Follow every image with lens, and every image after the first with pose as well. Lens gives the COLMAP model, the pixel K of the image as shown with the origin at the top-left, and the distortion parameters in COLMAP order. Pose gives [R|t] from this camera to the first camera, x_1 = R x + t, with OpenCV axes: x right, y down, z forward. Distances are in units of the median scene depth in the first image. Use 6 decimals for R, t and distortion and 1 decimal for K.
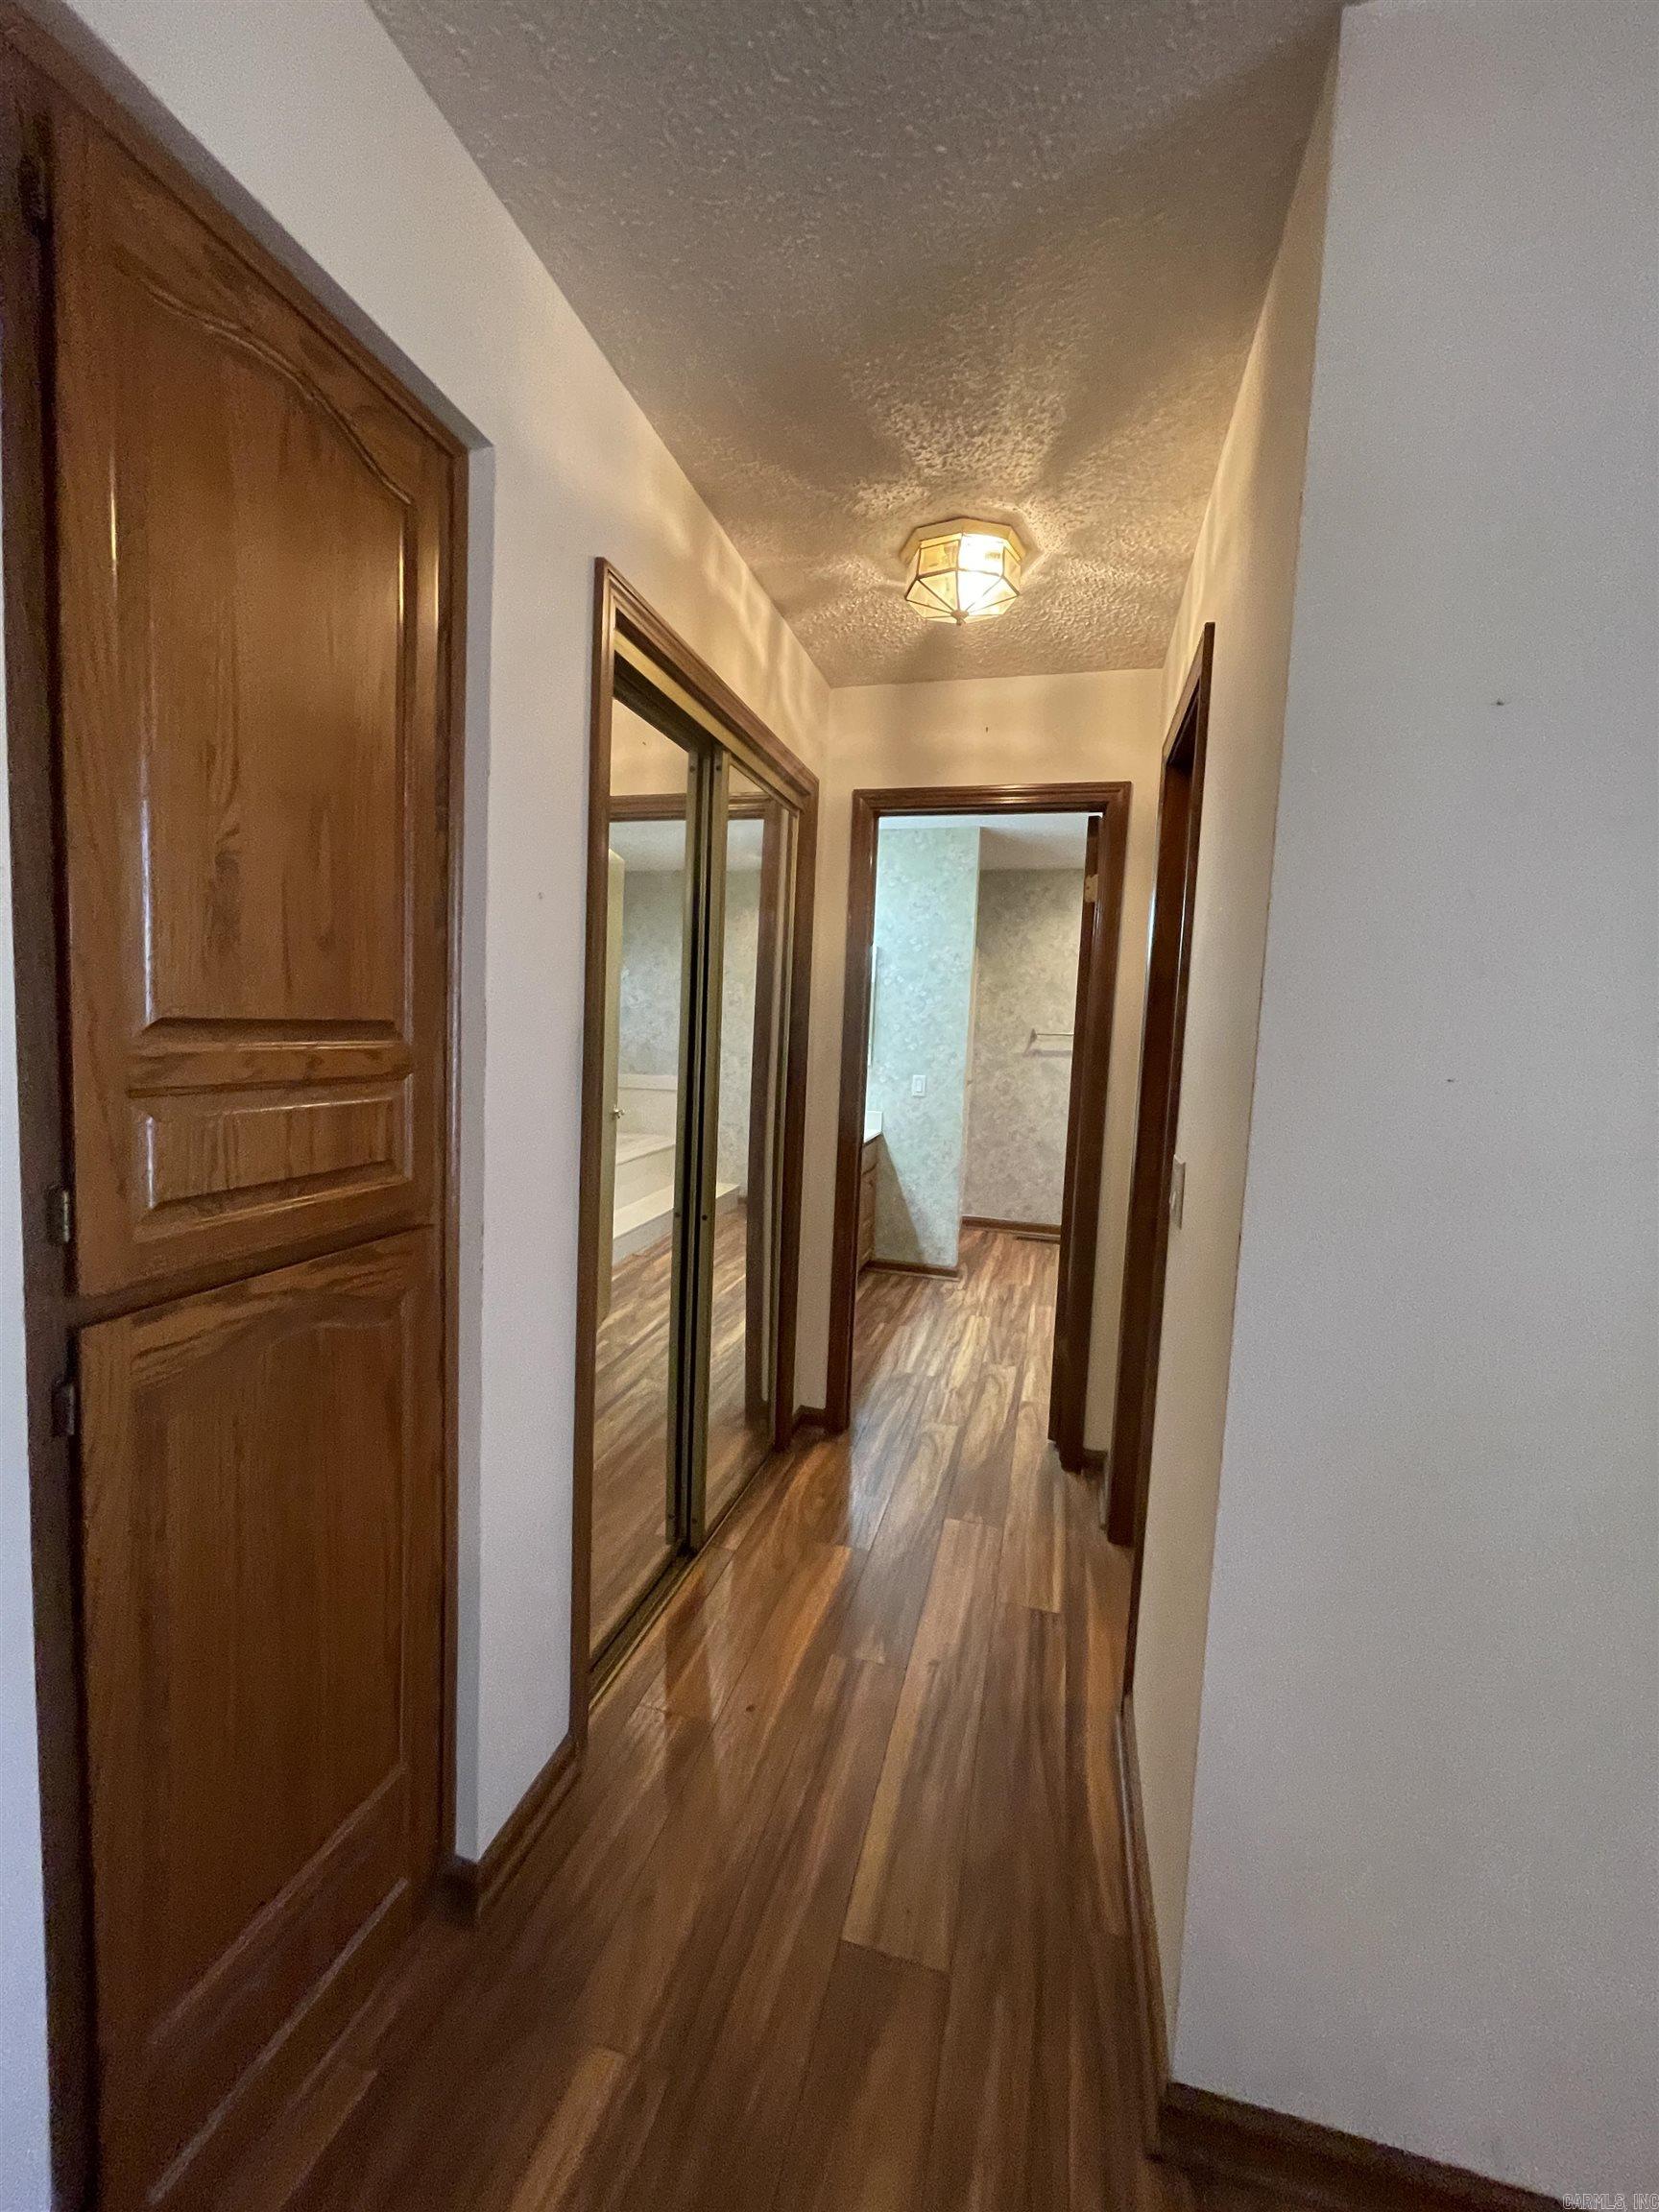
lens RADIAL K [[884.2, 0, 829.5], [0, 884.2, 1102.3], [0, 0, 1]] dist [-0.002827, 0.000585]
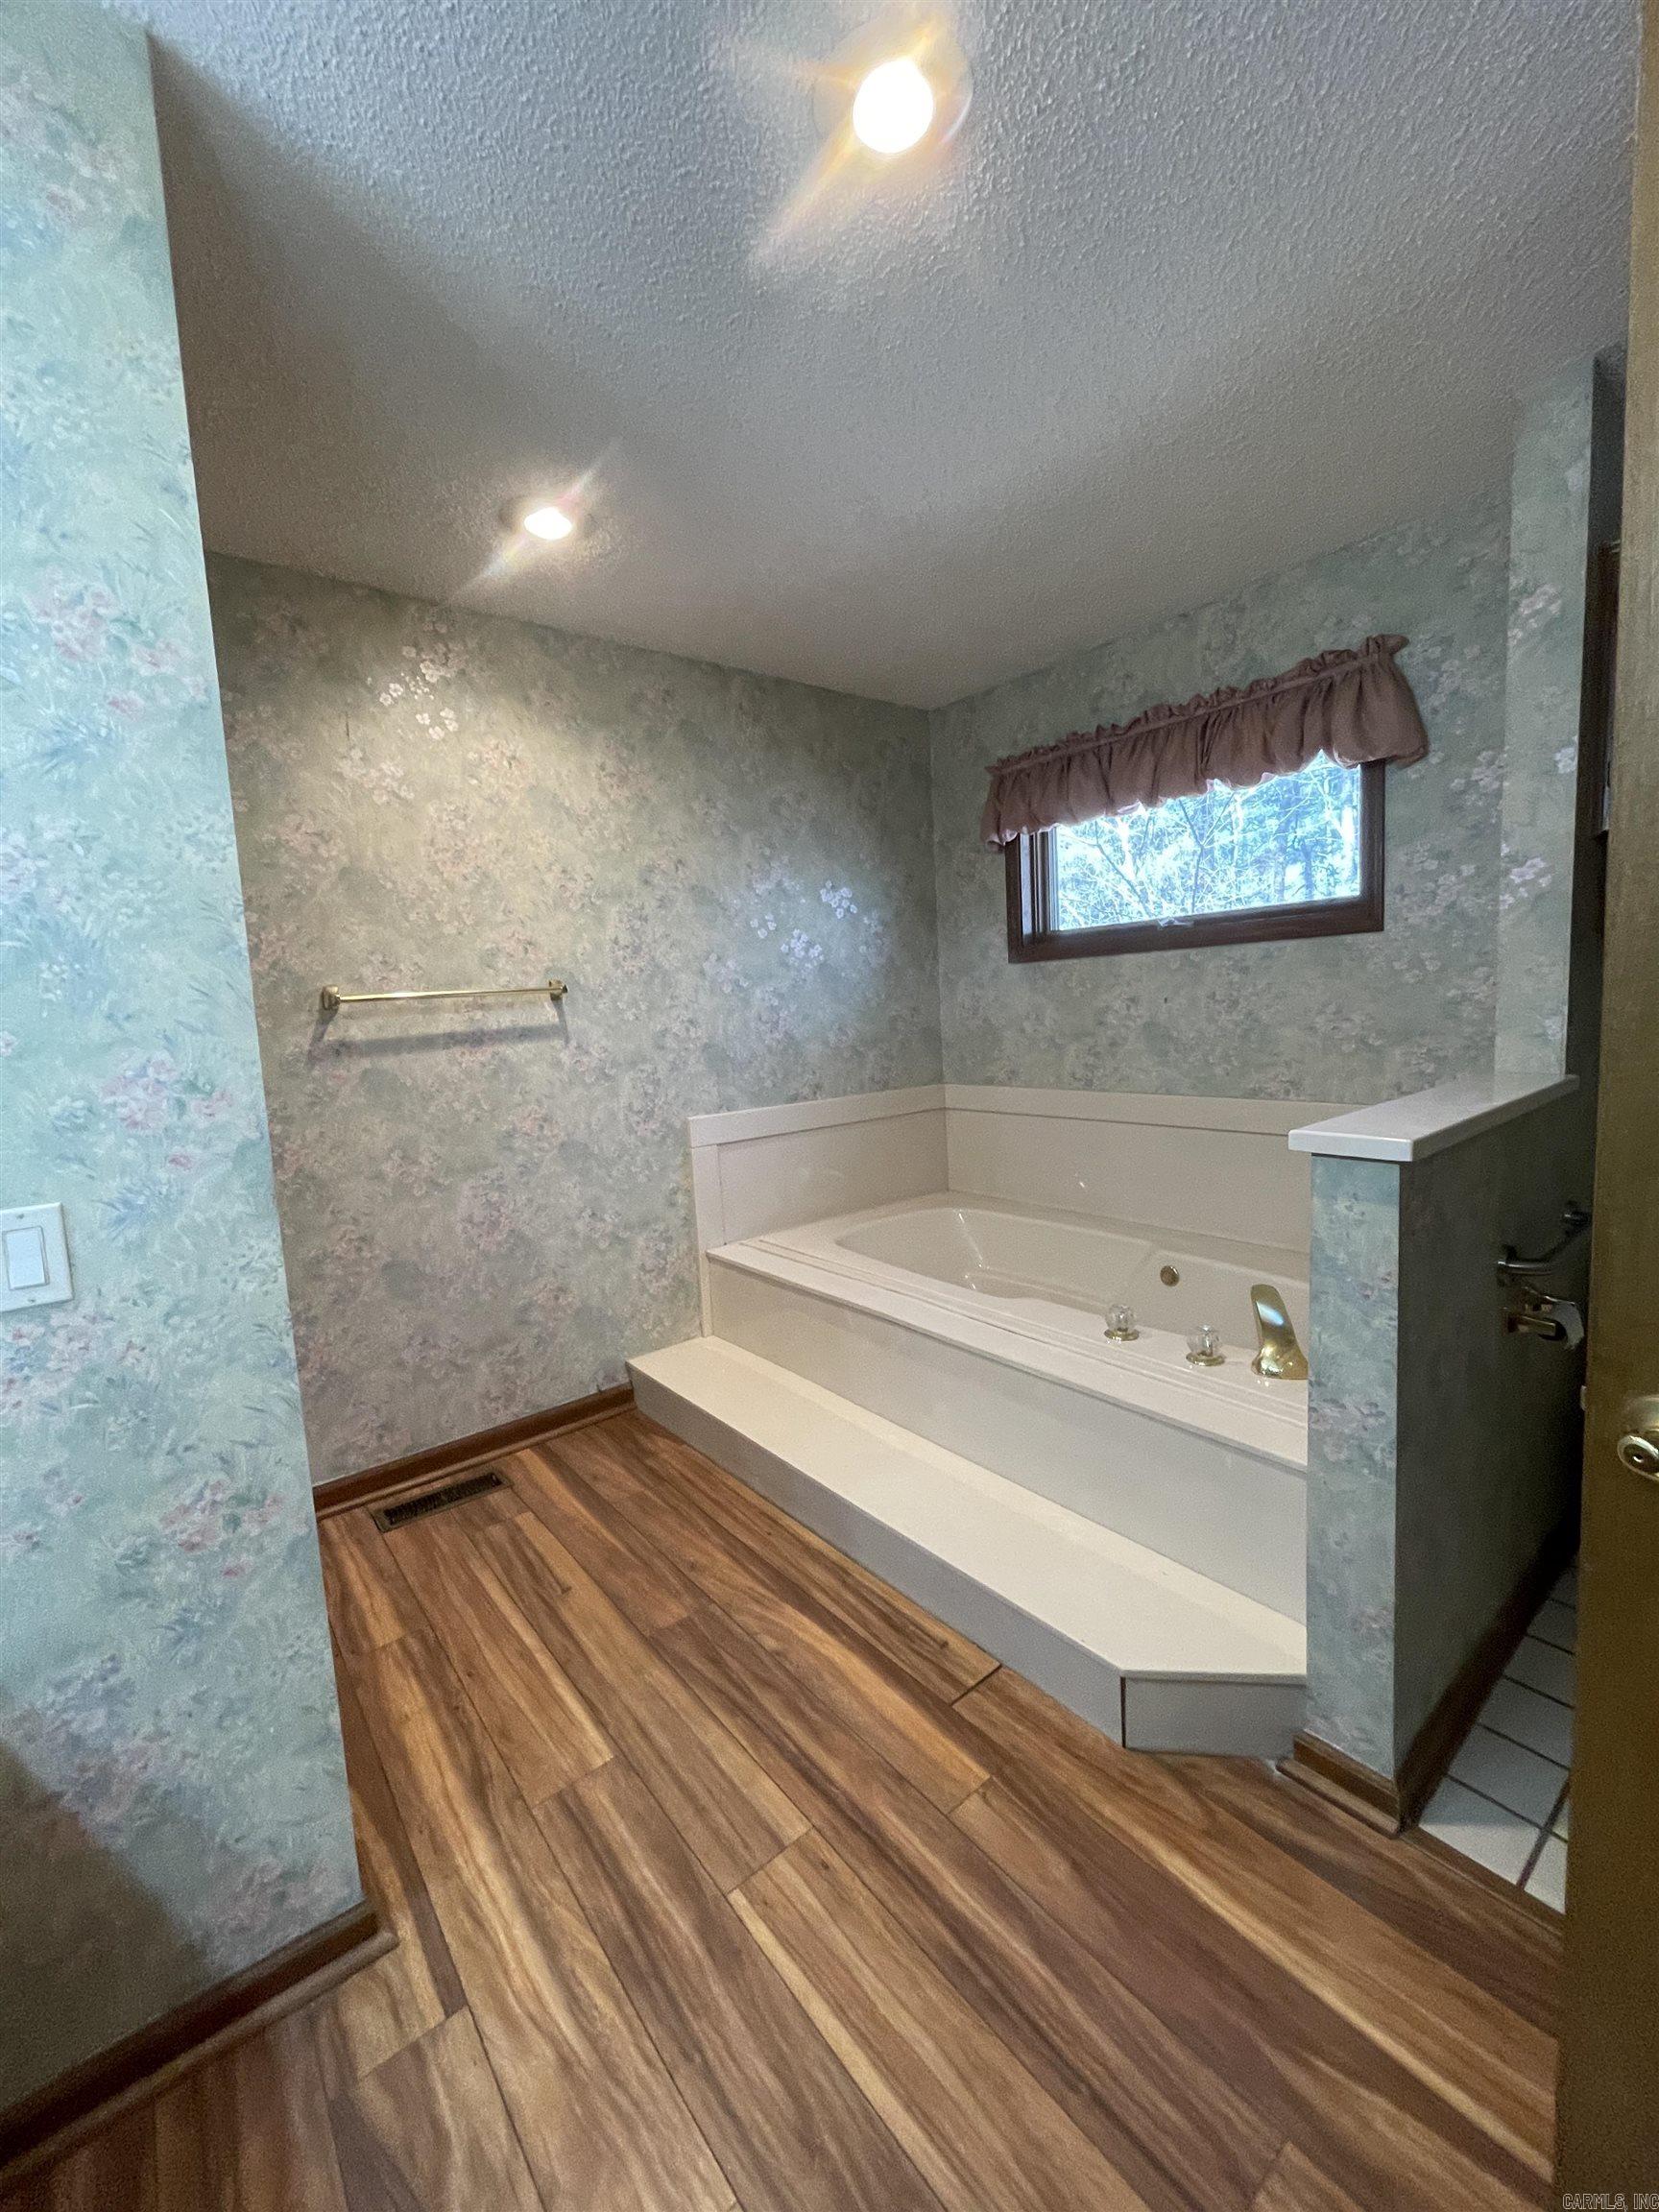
lens RADIAL K [[884.2, 0, 830.7], [0, 884.2, 1103.0], [0, 0, 1]] dist [-0.002827, 0.000585]
pose [[0.587196, -0.155451, 0.794378, 0.053518], [0.138373, 0.986218, 0.090708, -0.046018], [-0.797530, 0.056657, 0.600613, 0.717962]]
